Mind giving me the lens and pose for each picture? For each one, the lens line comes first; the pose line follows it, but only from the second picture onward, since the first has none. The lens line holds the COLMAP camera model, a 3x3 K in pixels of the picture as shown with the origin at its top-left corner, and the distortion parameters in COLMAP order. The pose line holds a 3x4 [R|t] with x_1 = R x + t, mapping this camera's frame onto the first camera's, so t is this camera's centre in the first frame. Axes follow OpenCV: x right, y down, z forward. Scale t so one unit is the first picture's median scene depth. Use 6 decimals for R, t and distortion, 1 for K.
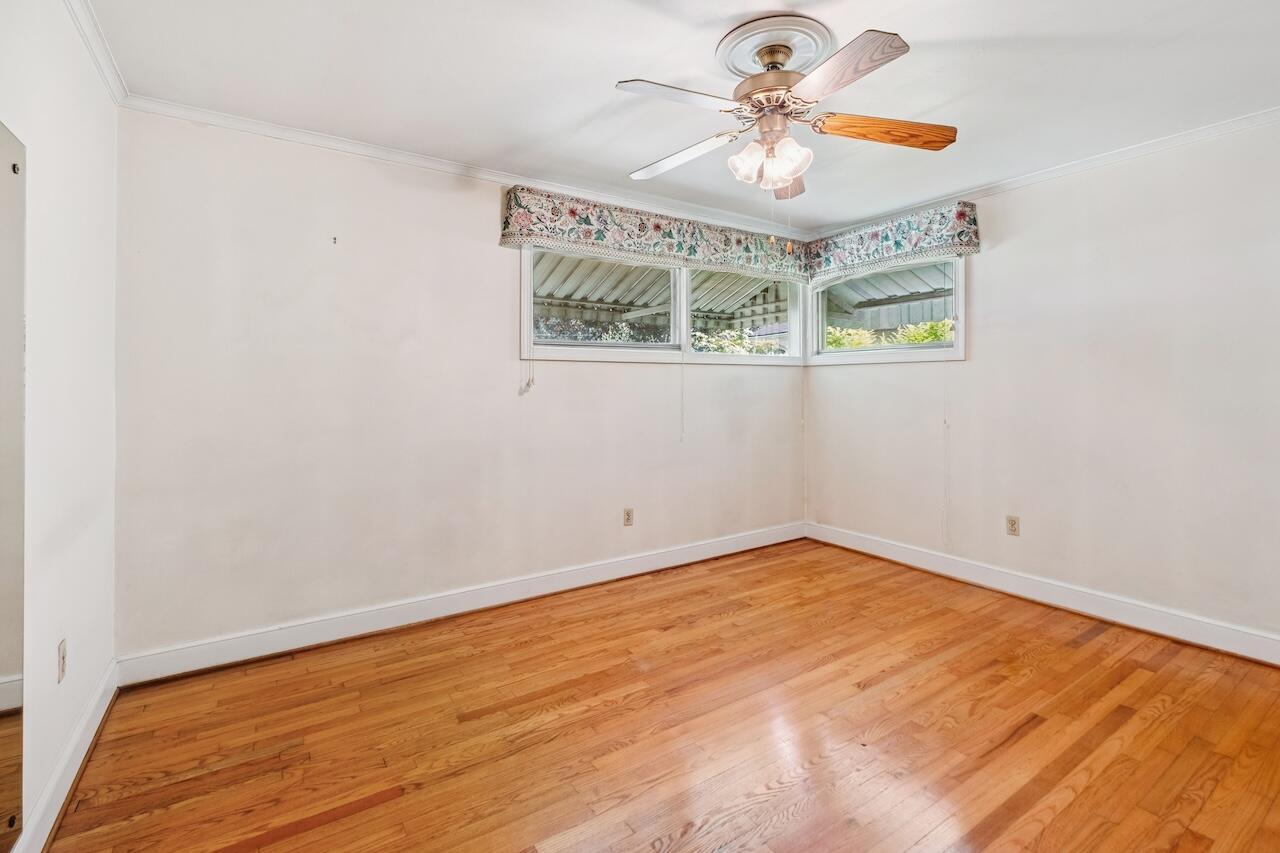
lens RADIAL K [[551.1, 0, 653.9], [0, 551.1, 383.1], [0, 0, 1]] dist [0.002773, 0.000481]
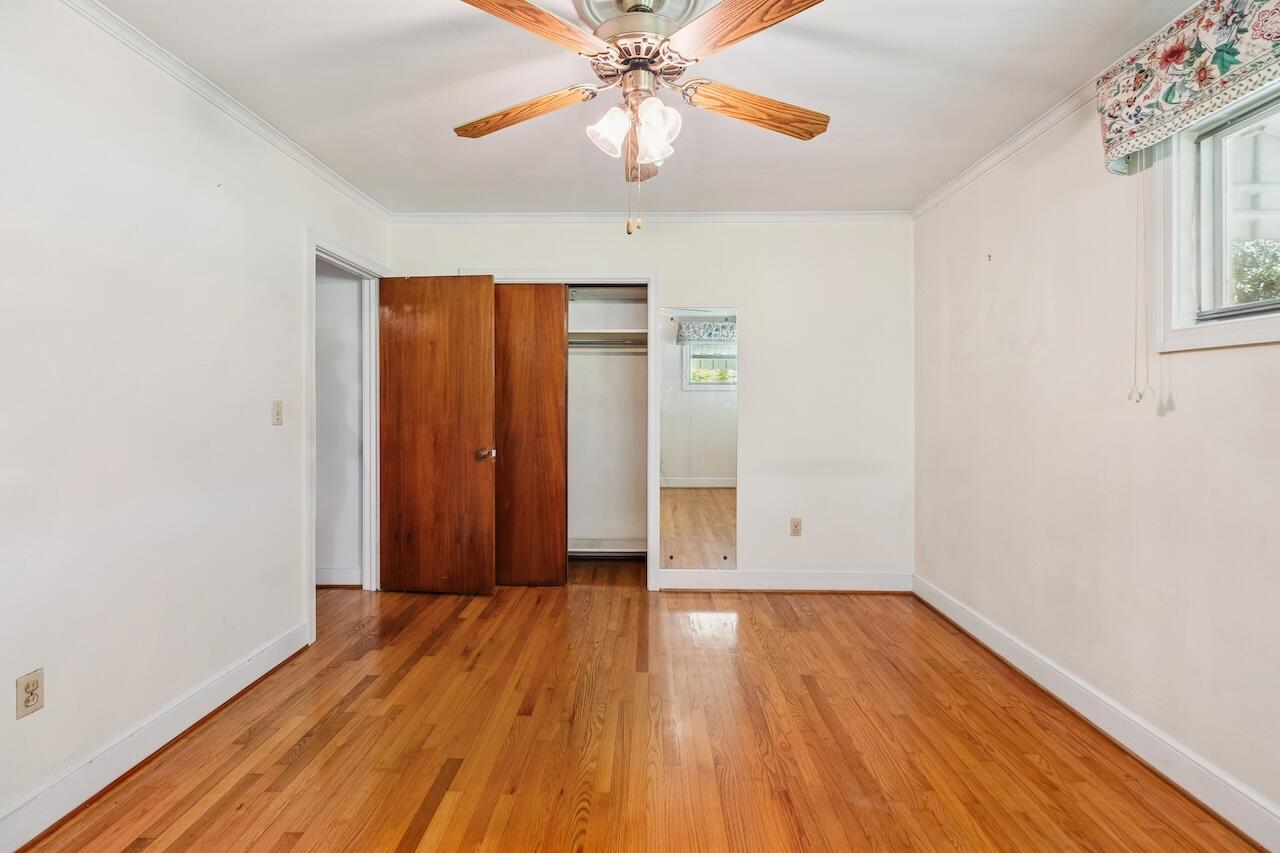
lens RADIAL K [[551.1, 0, 639.6], [0, 551.1, 401.3], [0, 0, 1]] dist [0.002773, 0.000481]
pose [[-0.555403, -0.000737, -0.831581, 0.658258], [-0.000790, 1.000000, -0.000358, 0.010111], [0.831581, 0.000458, -0.555403, 1.060363]]
